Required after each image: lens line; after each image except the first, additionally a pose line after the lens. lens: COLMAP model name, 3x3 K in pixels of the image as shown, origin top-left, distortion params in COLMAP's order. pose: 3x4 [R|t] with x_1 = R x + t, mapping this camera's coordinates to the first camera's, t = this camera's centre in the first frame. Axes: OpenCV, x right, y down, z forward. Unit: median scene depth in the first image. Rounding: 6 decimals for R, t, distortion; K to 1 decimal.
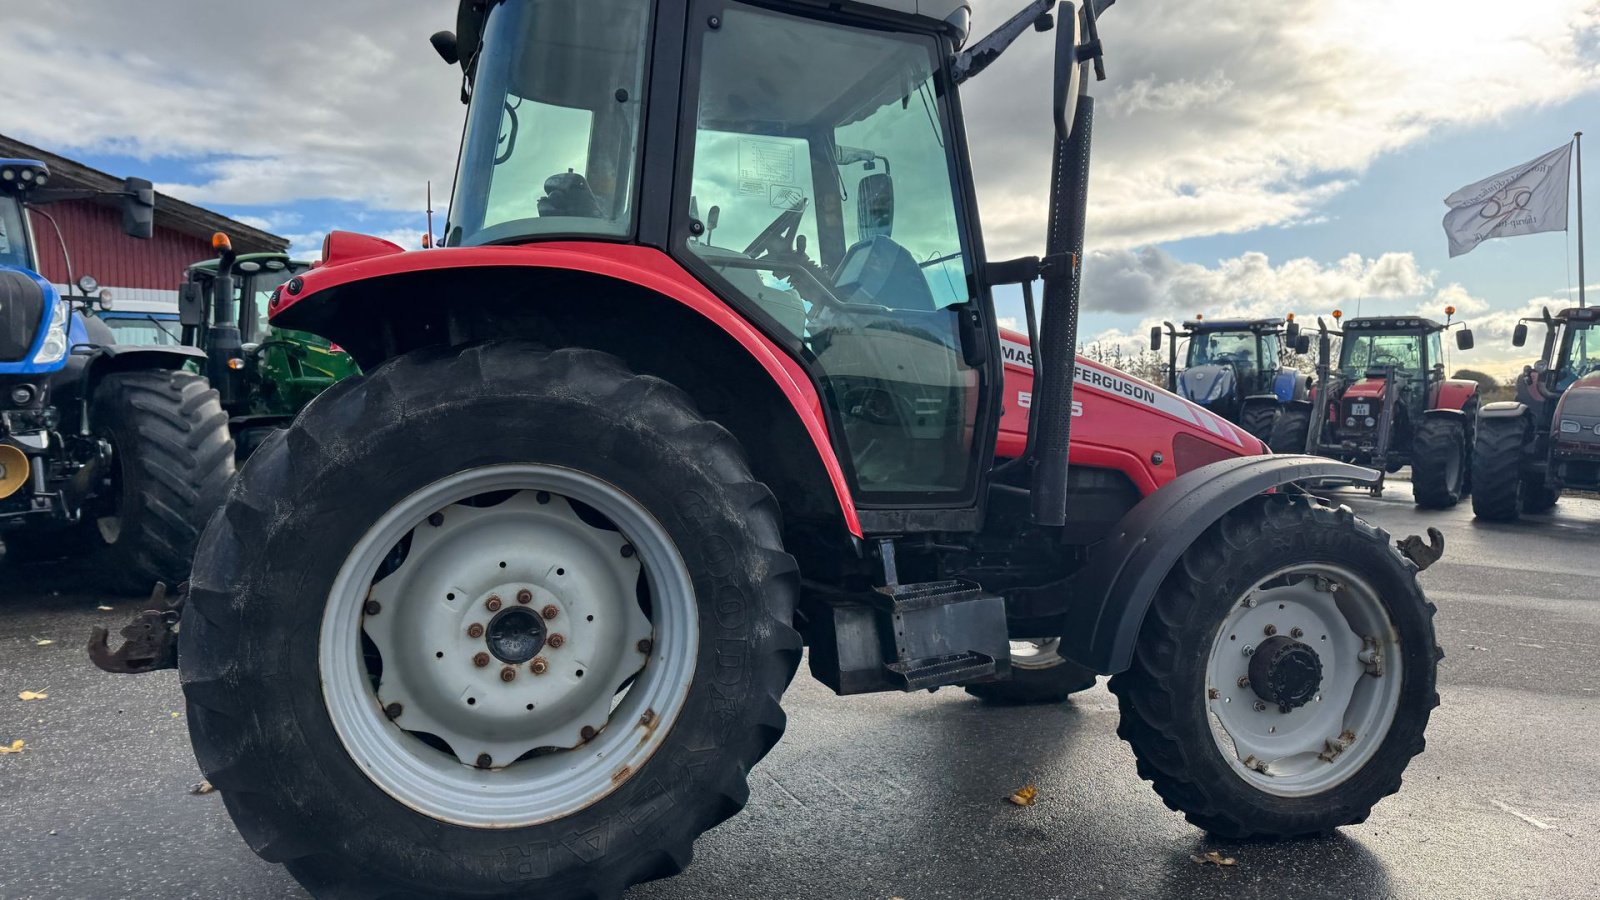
lens RADIAL K [[1120.8, 0, 796.1], [0, 1120.8, 438.0], [0, 0, 1]] dist [0.082799, -0.111819]
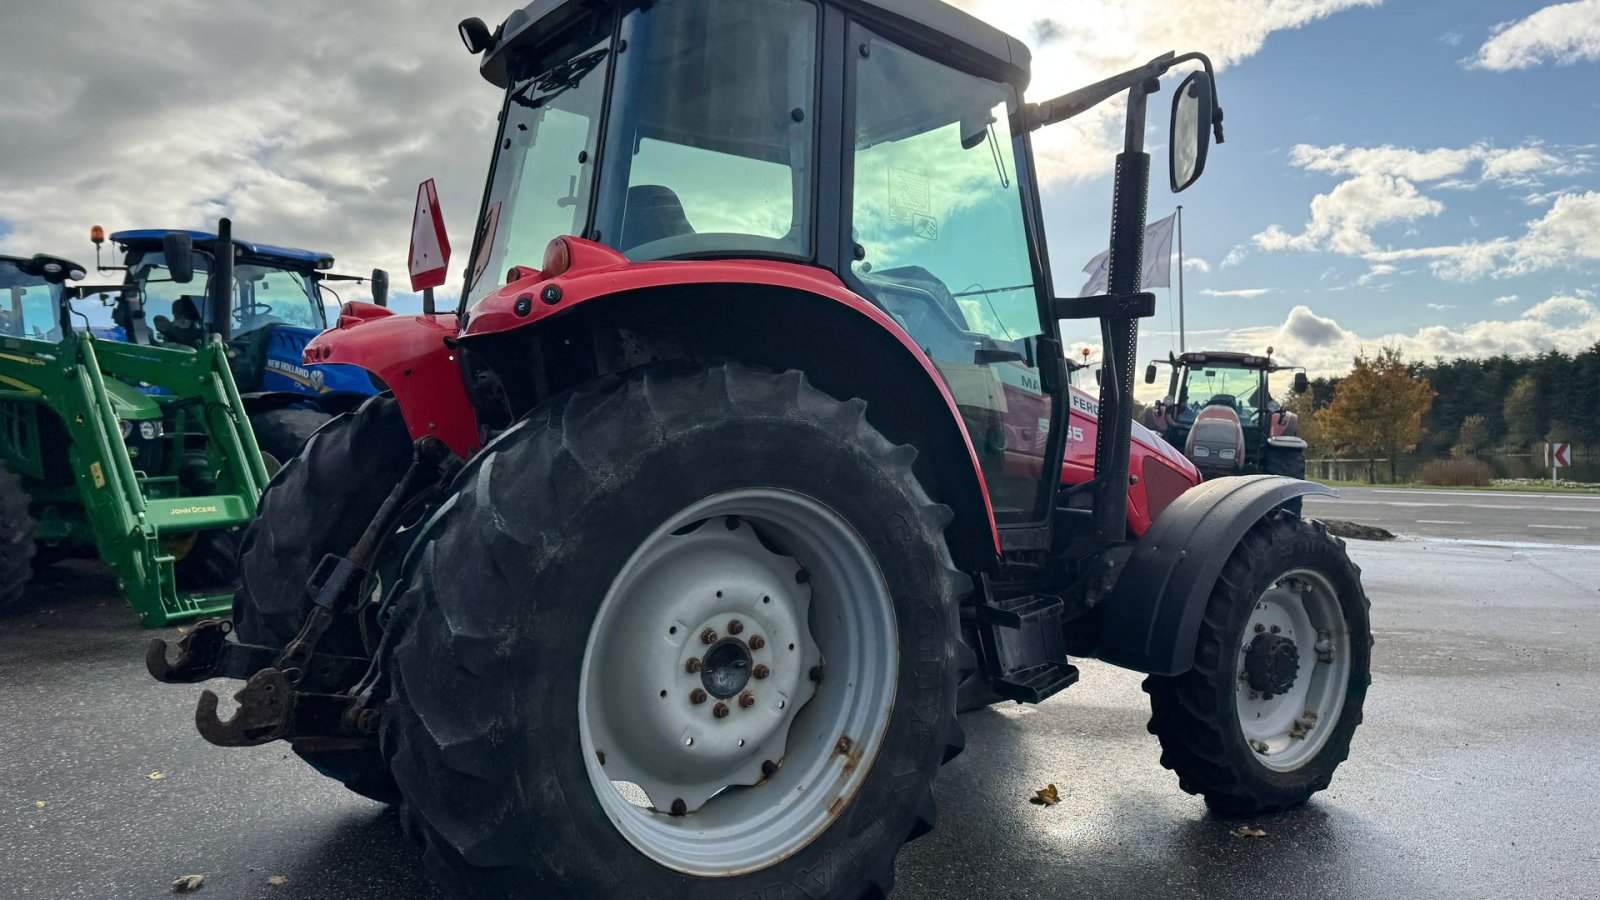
lens RADIAL K [[1104.5, 0, 798.2], [0, 1104.5, 440.1], [0, 0, 1]] dist [0.131716, -0.204689]
pose [[0.944138, 0.005057, 0.329513, -0.477837], [0.001207, 0.999823, -0.018802, -0.000356], [-0.329549, 0.018149, 0.943964, 0.087239]]
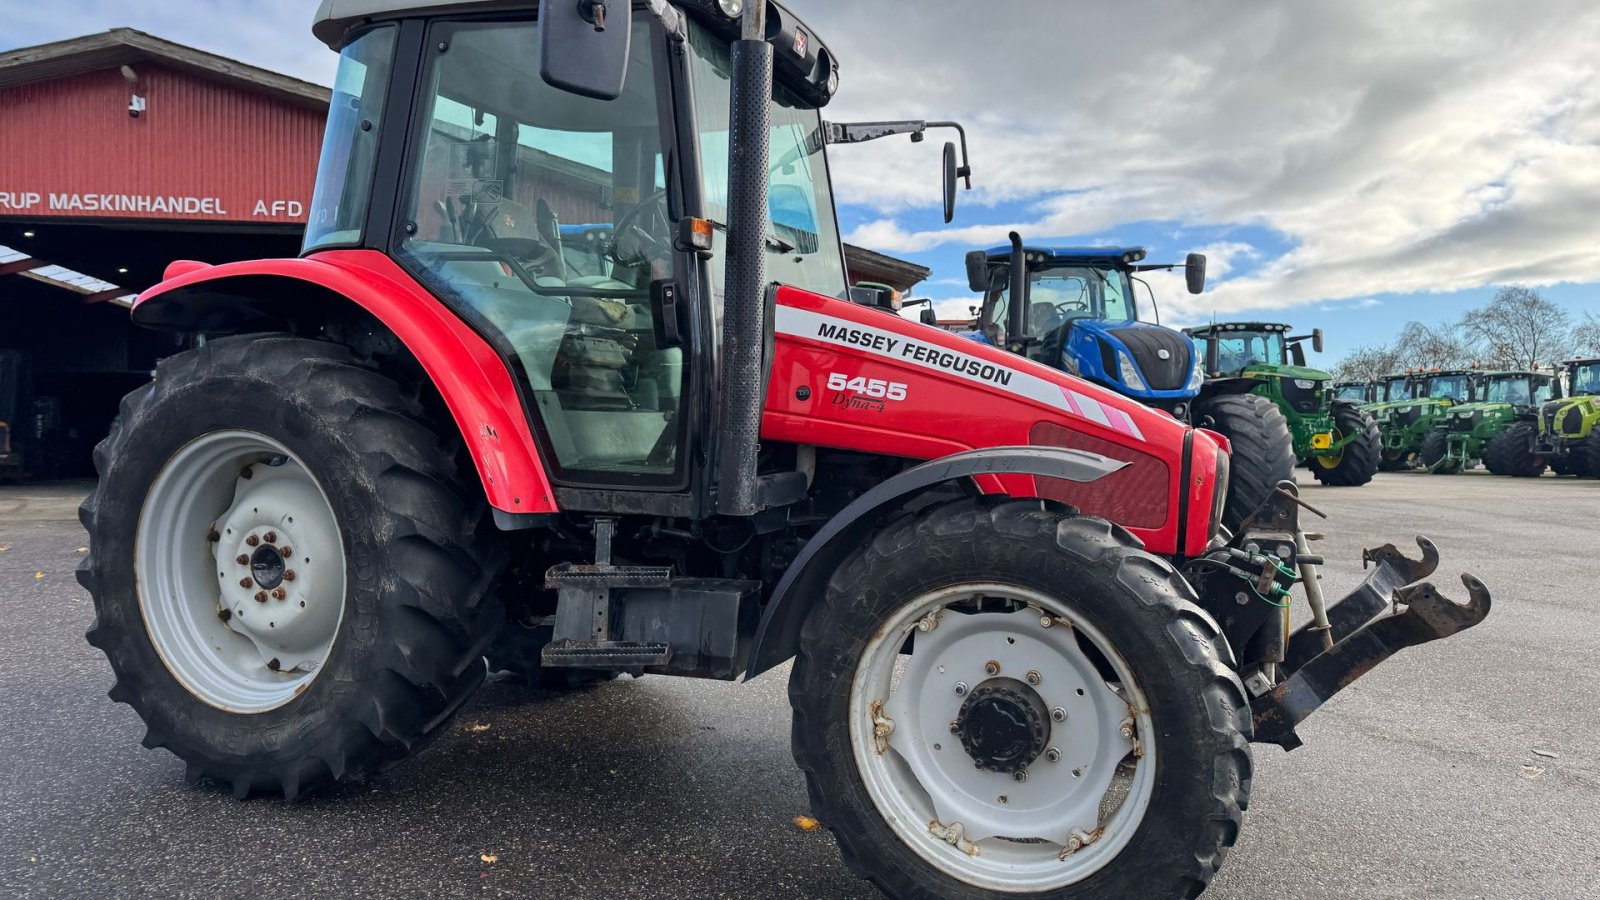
lens RADIAL K [[1113.5, 0, 795.4], [0, 1113.5, 459.1], [0, 0, 1]] dist [0.093830, -0.107348]
pose [[0.769713, 0.027465, -0.637799, 0.968061], [-0.023770, 0.999614, 0.014359, 0.020138], [0.637948, 0.004109, 0.770069, 0.380215]]
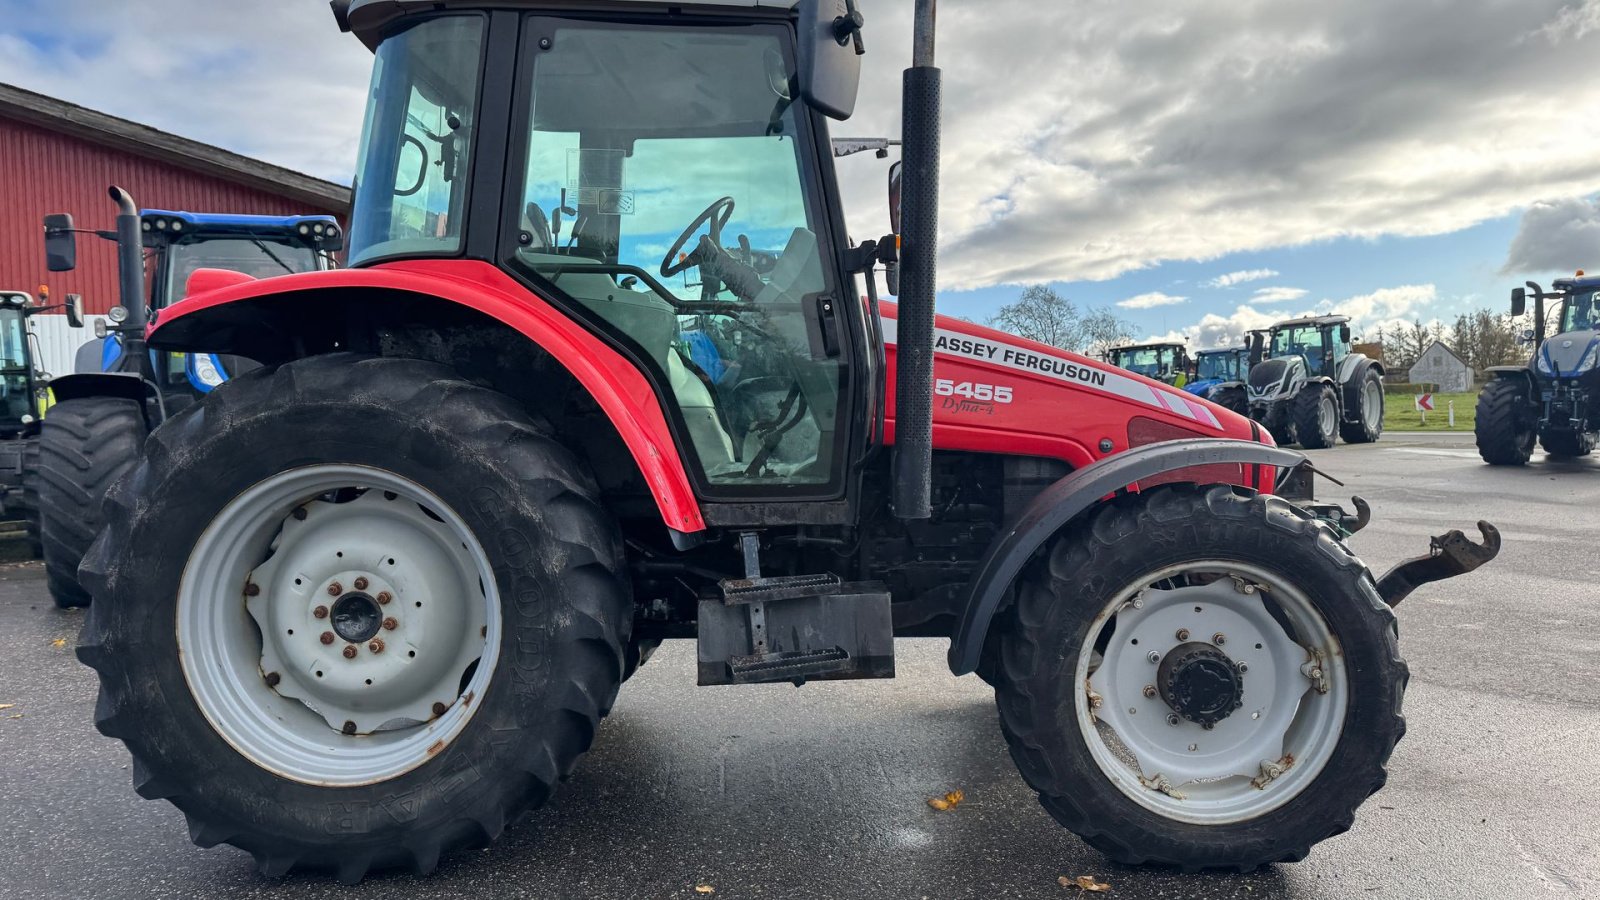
lens RADIAL K [[1114.5, 0, 800.0], [0, 1114.5, 450.0], [0, 0, 1]] dist [0.130002, -0.204634]
pose [[0.946991, -0.021079, -0.320567, 0.507157], [0.025698, 0.999618, 0.010185, 0.008185], [0.320230, -0.017883, 0.947171, 0.075630]]
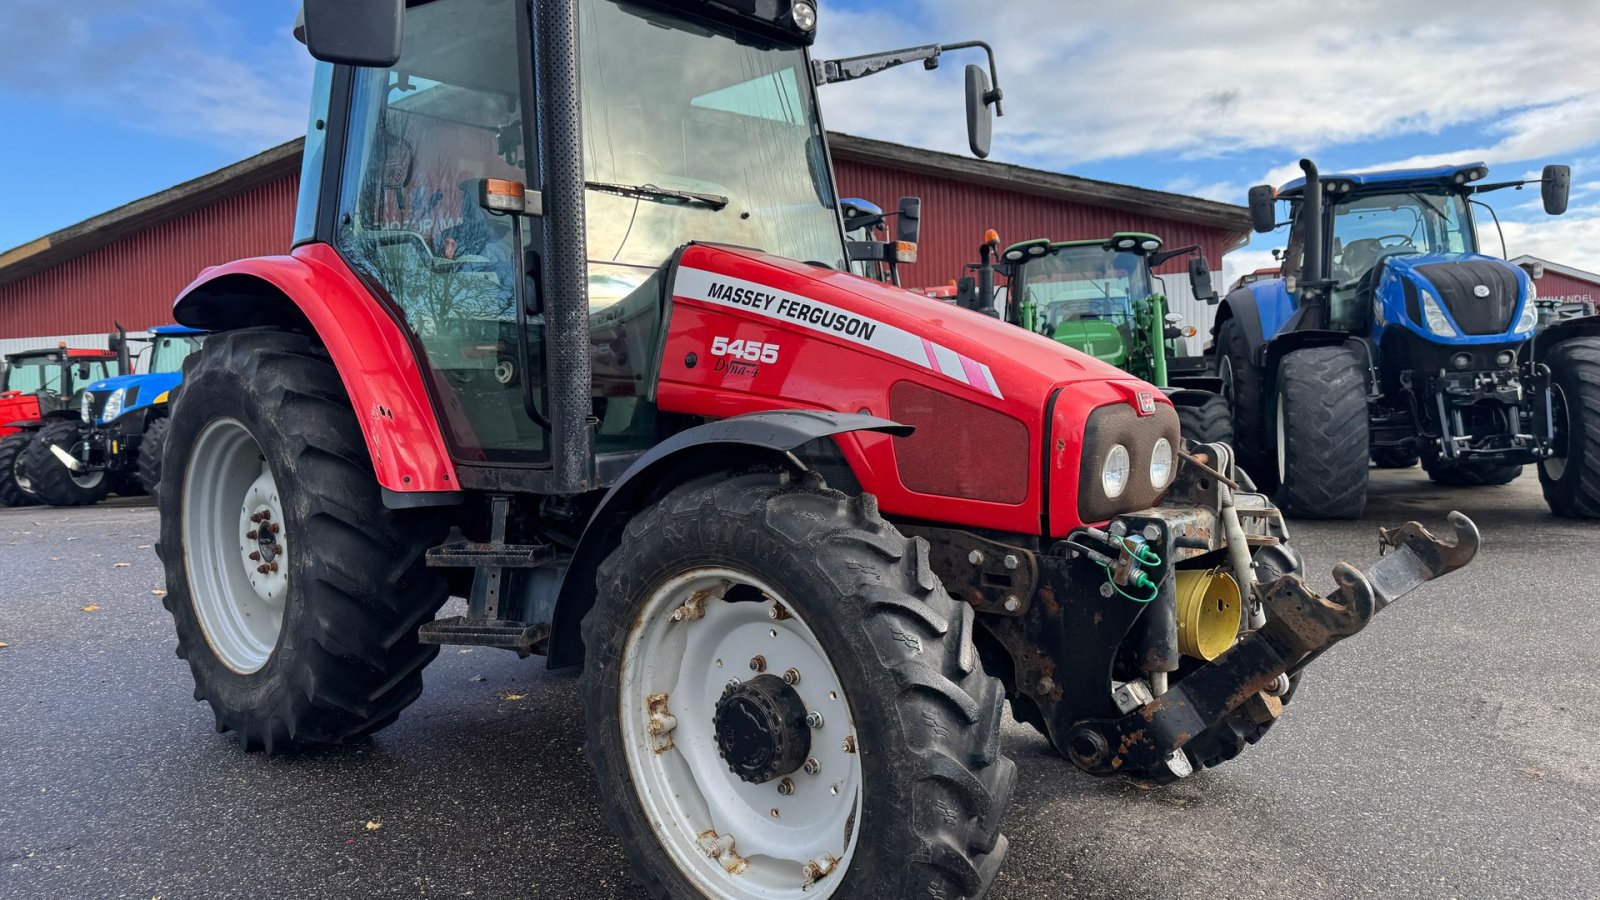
lens RADIAL K [[1111.1, 0, 792.7], [0, 1111.1, 475.6], [0, 0, 1]] dist [0.087753, -0.099005]
pose [[0.508866, 0.041852, -0.859828, 1.210242], [0.006231, 0.998612, 0.052294, 0.023517], [0.860823, -0.031968, 0.507899, 0.815056]]
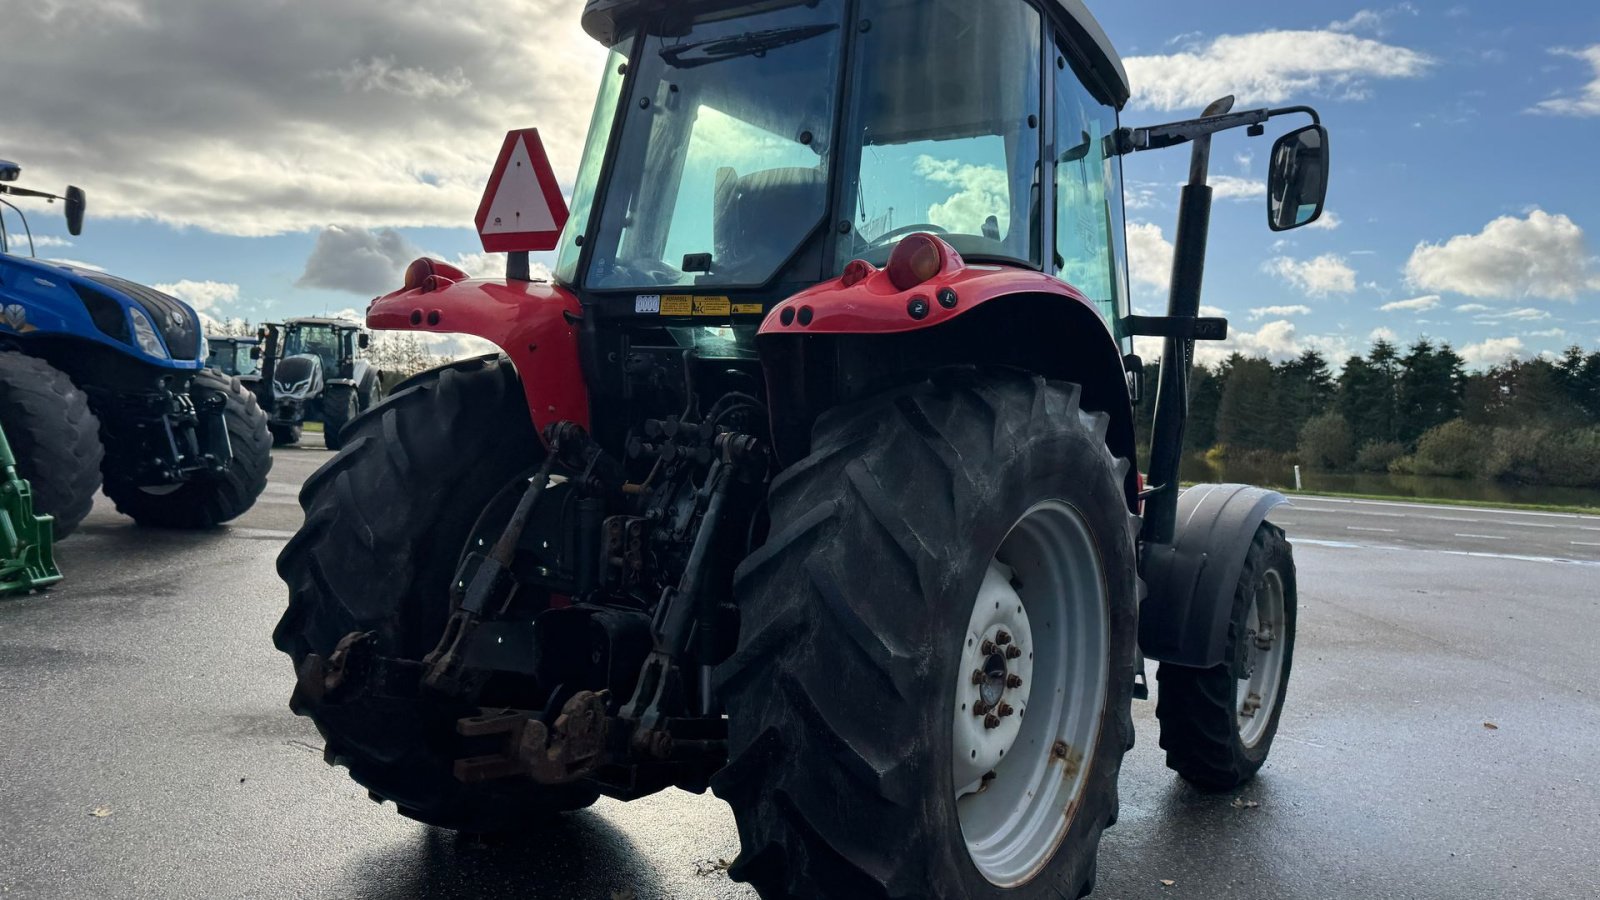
lens RADIAL K [[1120.8, 0, 796.1], [0, 1120.8, 438.0], [0, 0, 1]] dist [0.082799, -0.111819]
pose [[0.791719, 0.034968, 0.609883, -0.918346], [-0.041807, 0.999121, -0.003015, -0.016788], [-0.609453, -0.023110, 0.792486, 0.339155]]
